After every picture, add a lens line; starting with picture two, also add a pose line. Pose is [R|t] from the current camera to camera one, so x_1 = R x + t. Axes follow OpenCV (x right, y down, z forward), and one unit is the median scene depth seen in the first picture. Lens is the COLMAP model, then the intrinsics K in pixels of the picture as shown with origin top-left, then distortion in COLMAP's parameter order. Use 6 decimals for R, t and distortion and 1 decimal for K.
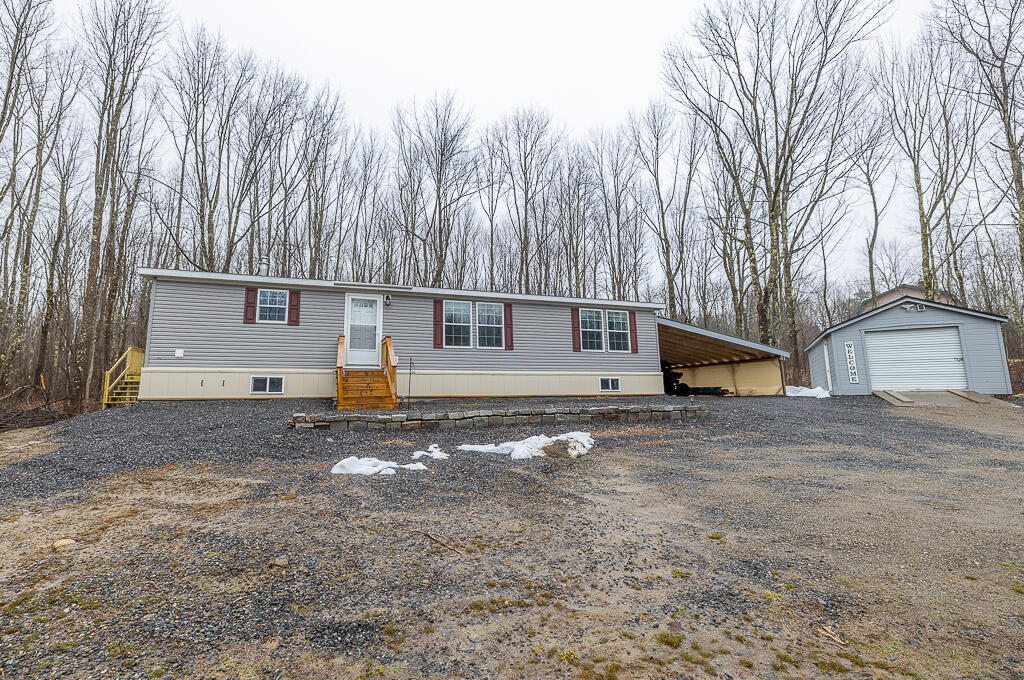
lens RADIAL K [[435.4, 0, 512.0], [0, 435.4, 340.0], [0, 0, 1]] dist [0.002253, 0.001218]
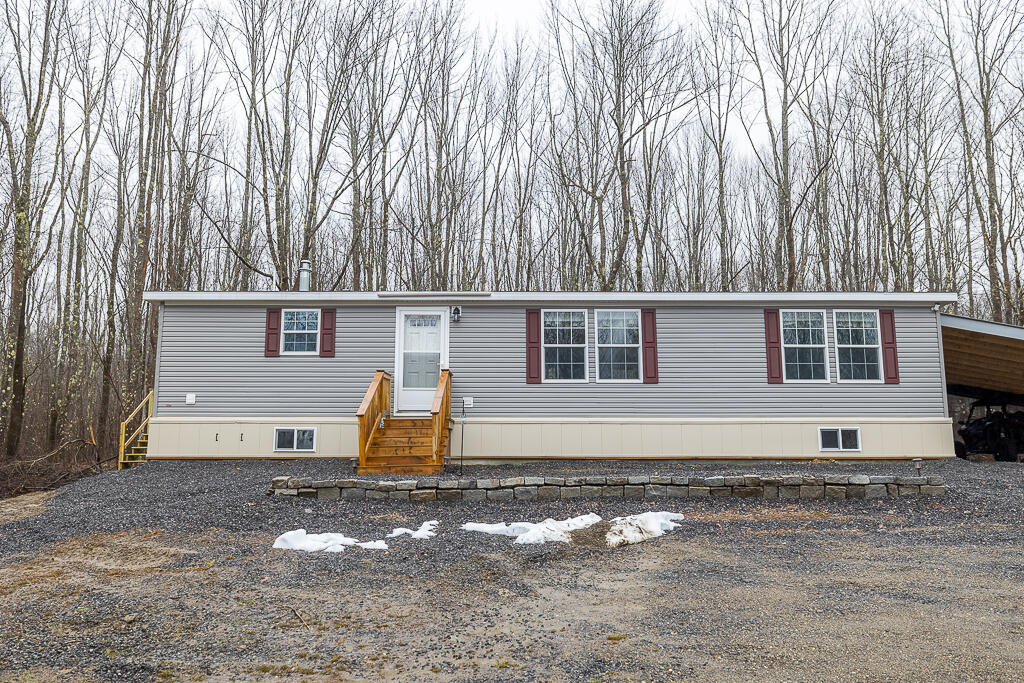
lens RADIAL K [[722.6, 0, 513.2], [0, 722.6, 376.2], [0, 0, 1]] dist [0.007307, -0.002770]
pose [[0.956558, -0.024664, -0.290497, 0.148819], [0.029102, 0.999516, 0.010966, -0.006670], [0.290086, -0.018943, 0.956813, -0.058761]]
